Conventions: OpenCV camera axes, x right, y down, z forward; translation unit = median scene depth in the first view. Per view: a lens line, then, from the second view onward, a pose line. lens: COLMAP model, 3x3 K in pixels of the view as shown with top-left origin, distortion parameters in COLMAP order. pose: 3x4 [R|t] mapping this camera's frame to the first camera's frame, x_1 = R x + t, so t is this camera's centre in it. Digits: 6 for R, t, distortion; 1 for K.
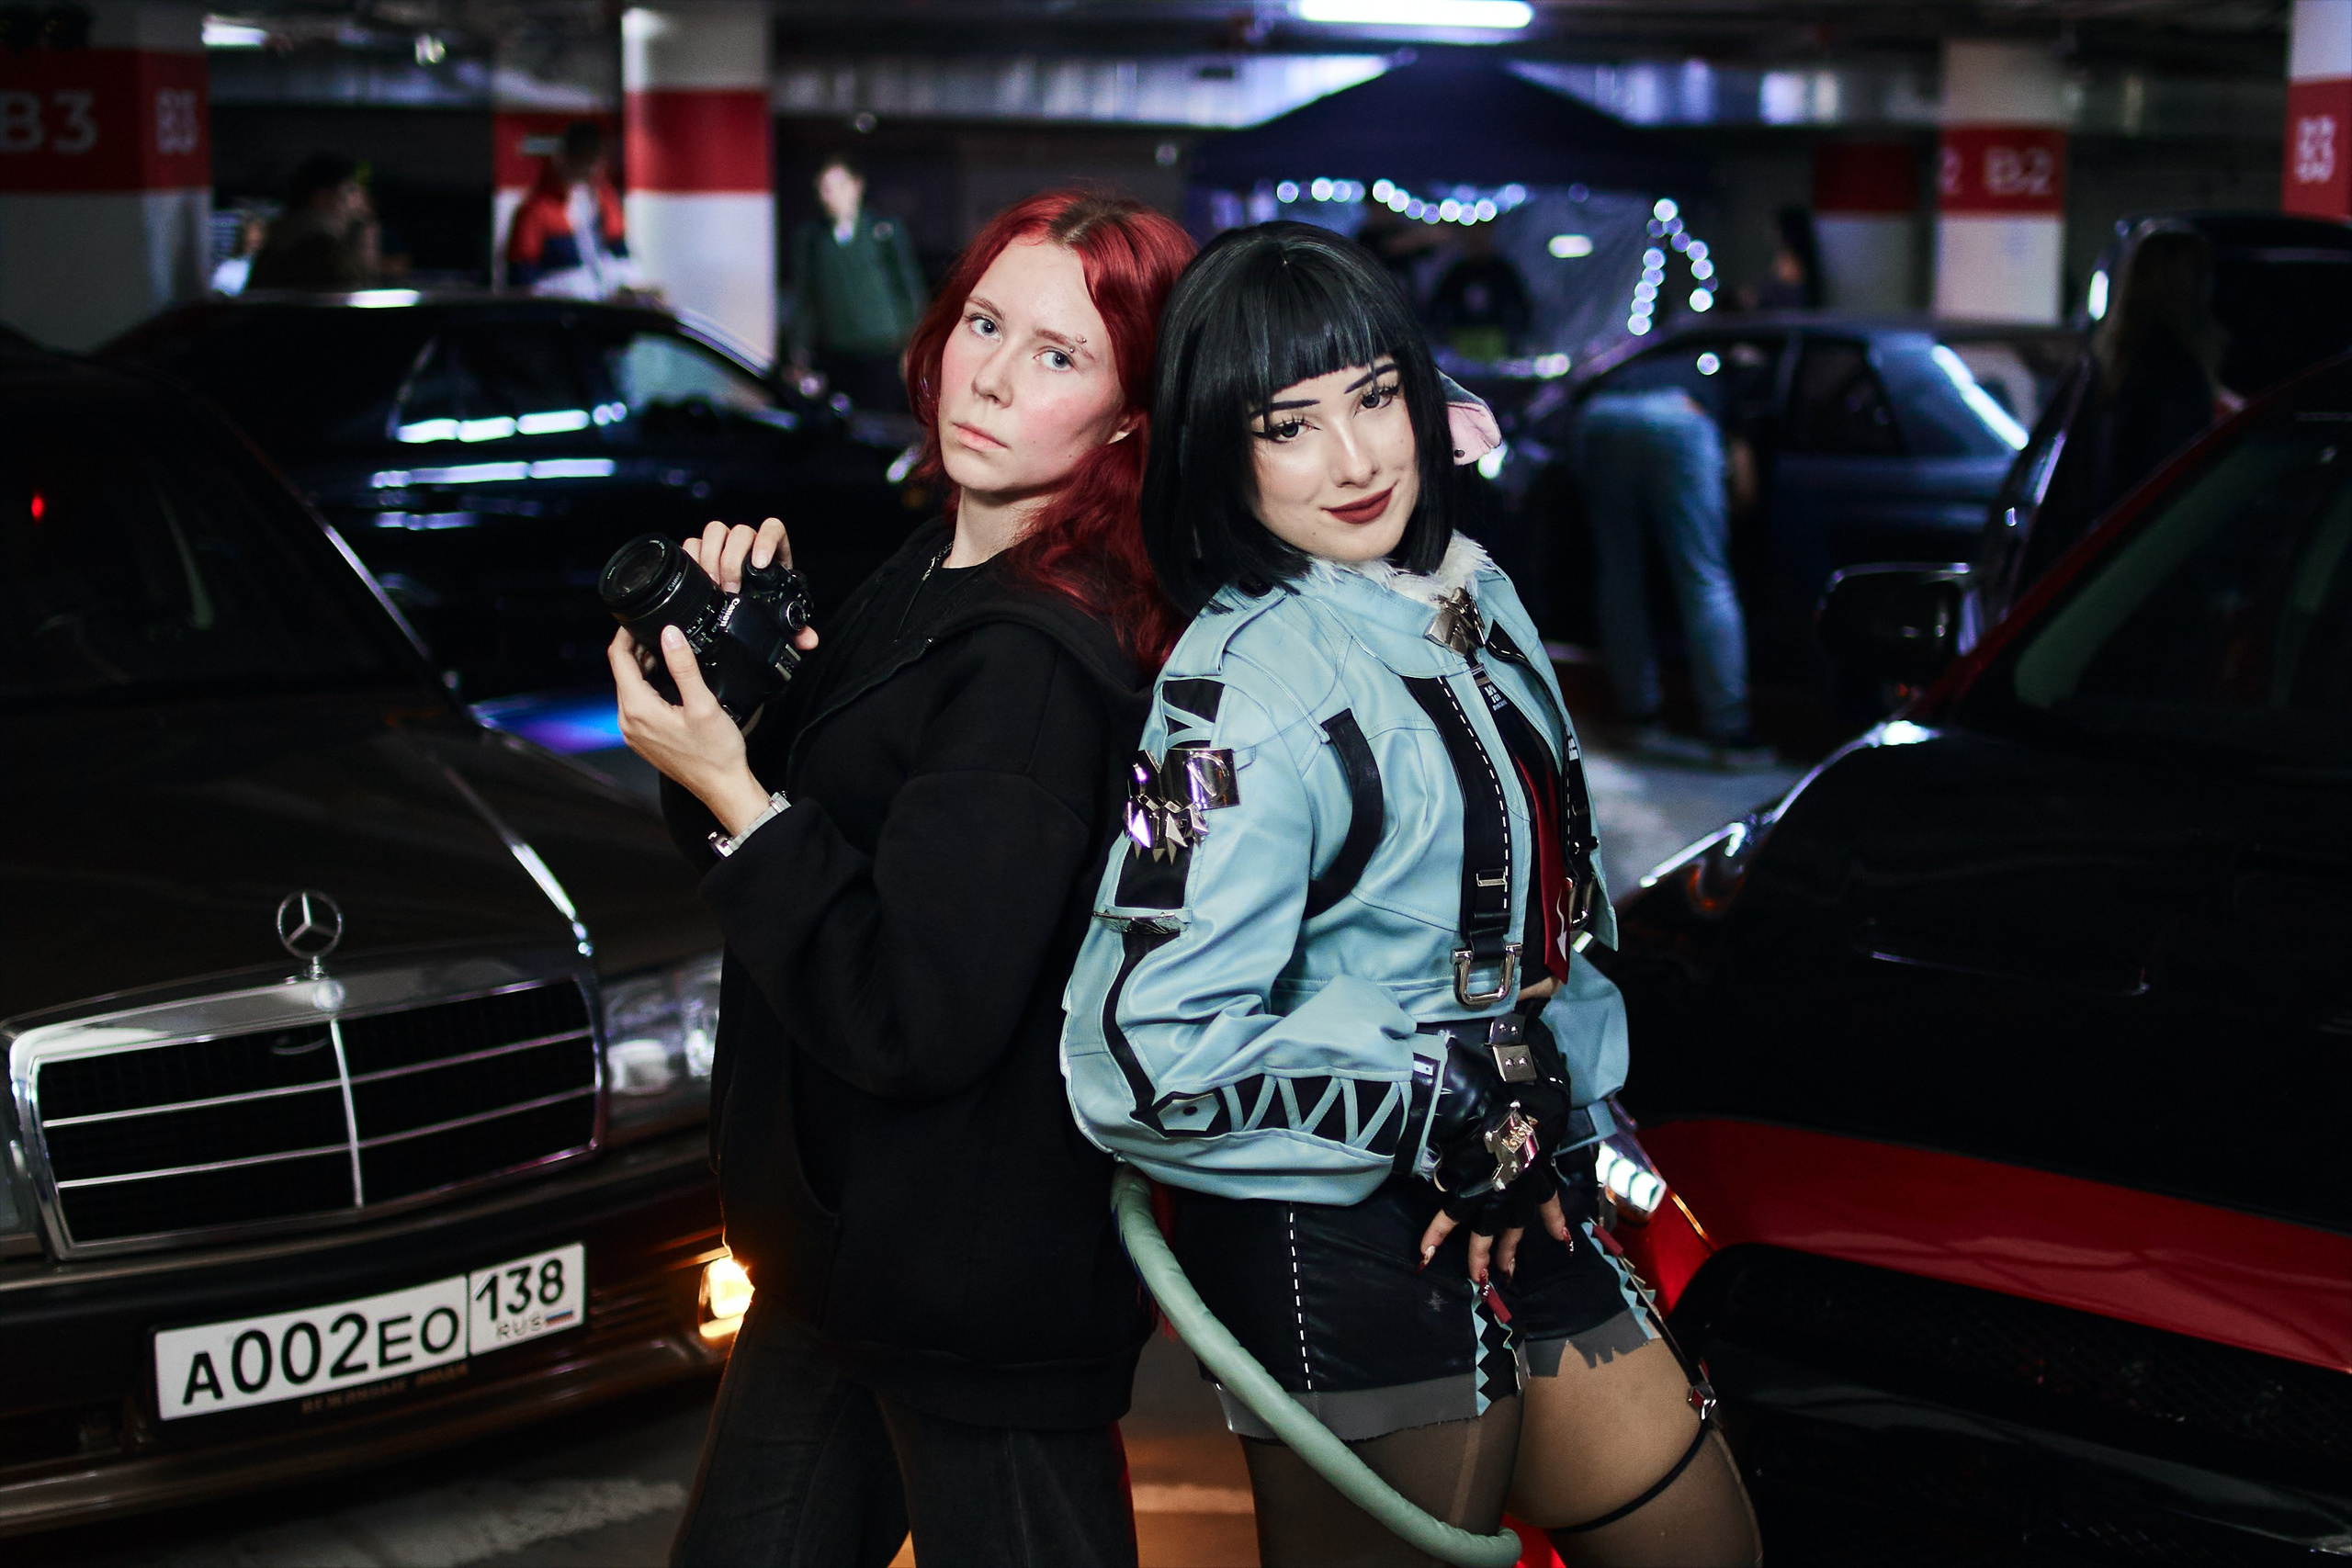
lens RADIAL K [[3245.8, 0, 1194.1], [0, 3245.8, 779.0], [0, 0, 1]] dist [-0.165087, 0.185931]
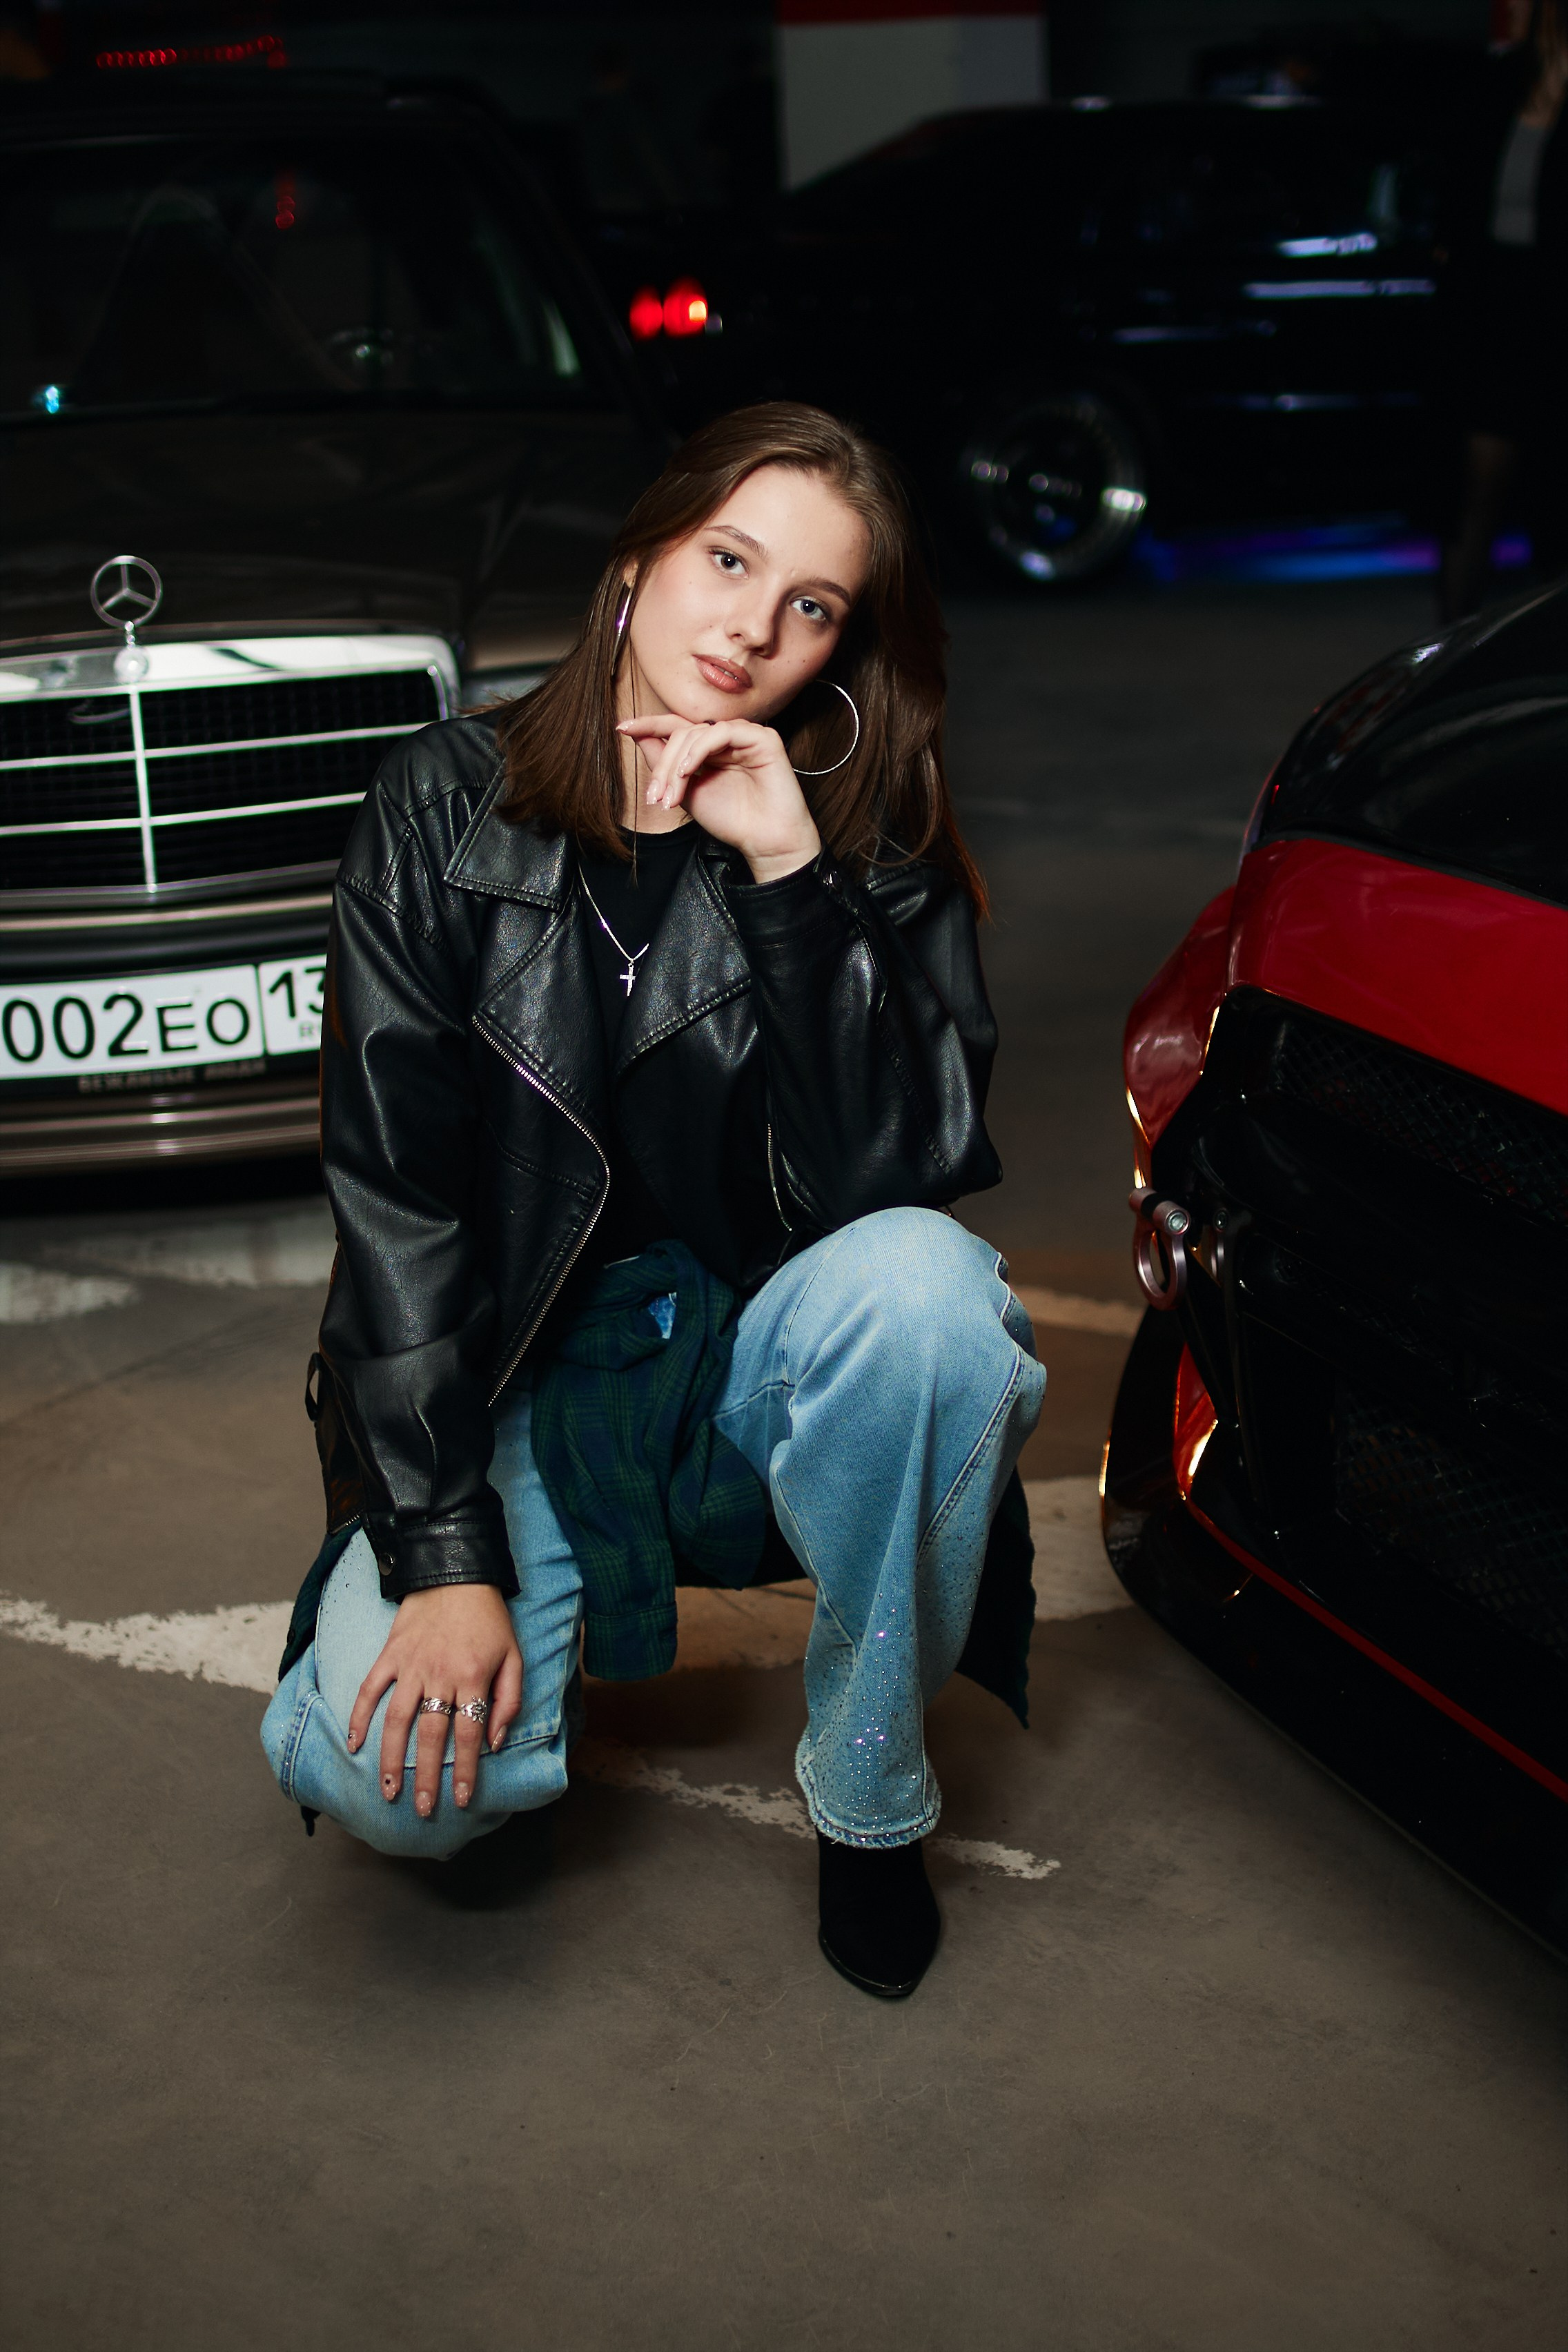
lens RADIAL K [[3254.9, 0, 779.2], [0, 3254.9, 1186.3], [0, 0, 1]] dist [-0.144833, 0.086966]
pose [[0.879534, 0.107568, -0.463517, 0.364390], [-0.038608, 0.987034, 0.155799, 0.063149], [0.474266, -0.119135, 0.872283, 0.226797]]
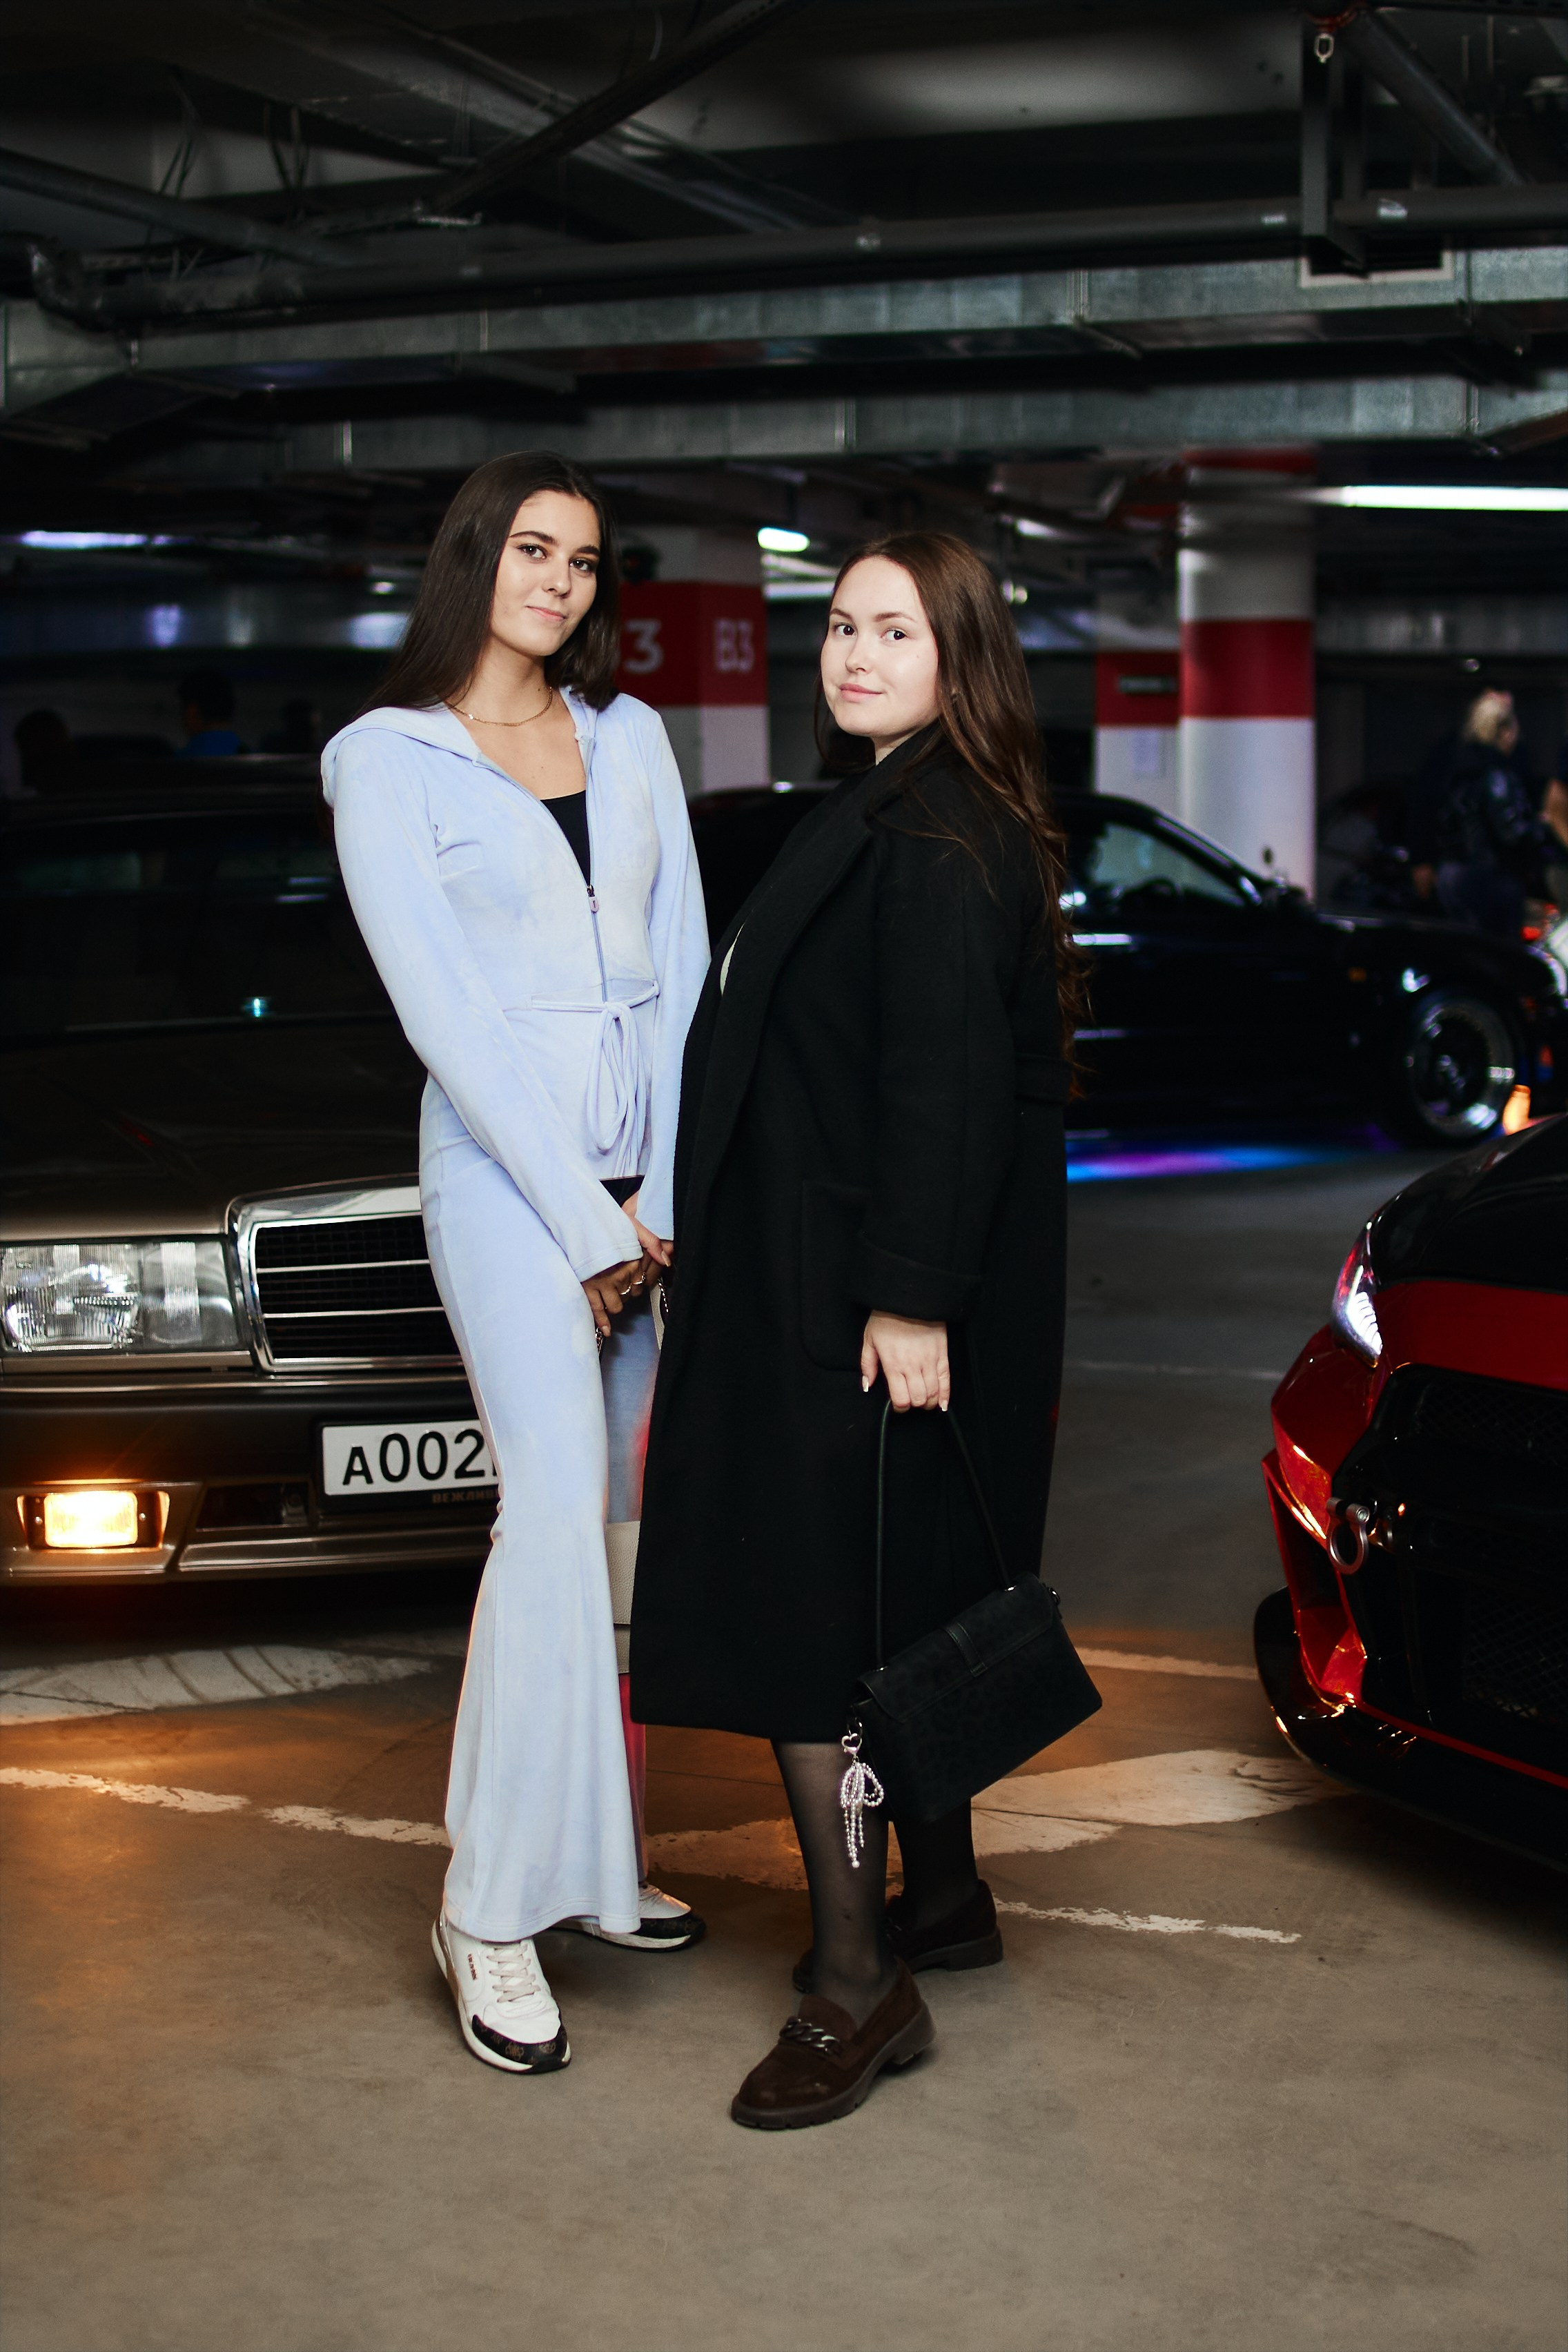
lens RADIAL K [[3241.8, 0, 784.0], [0, 3241.8, 1176.0], [0, 0, 1]] dist [-0.153886, 0.156305]
pose [[0.939348, 0.022916, -0.342199, 0.309761], [-0.041590, 0.998013, -0.047331, 0.117466], [0.340434, 0.058692, 0.938435, -0.219092]]
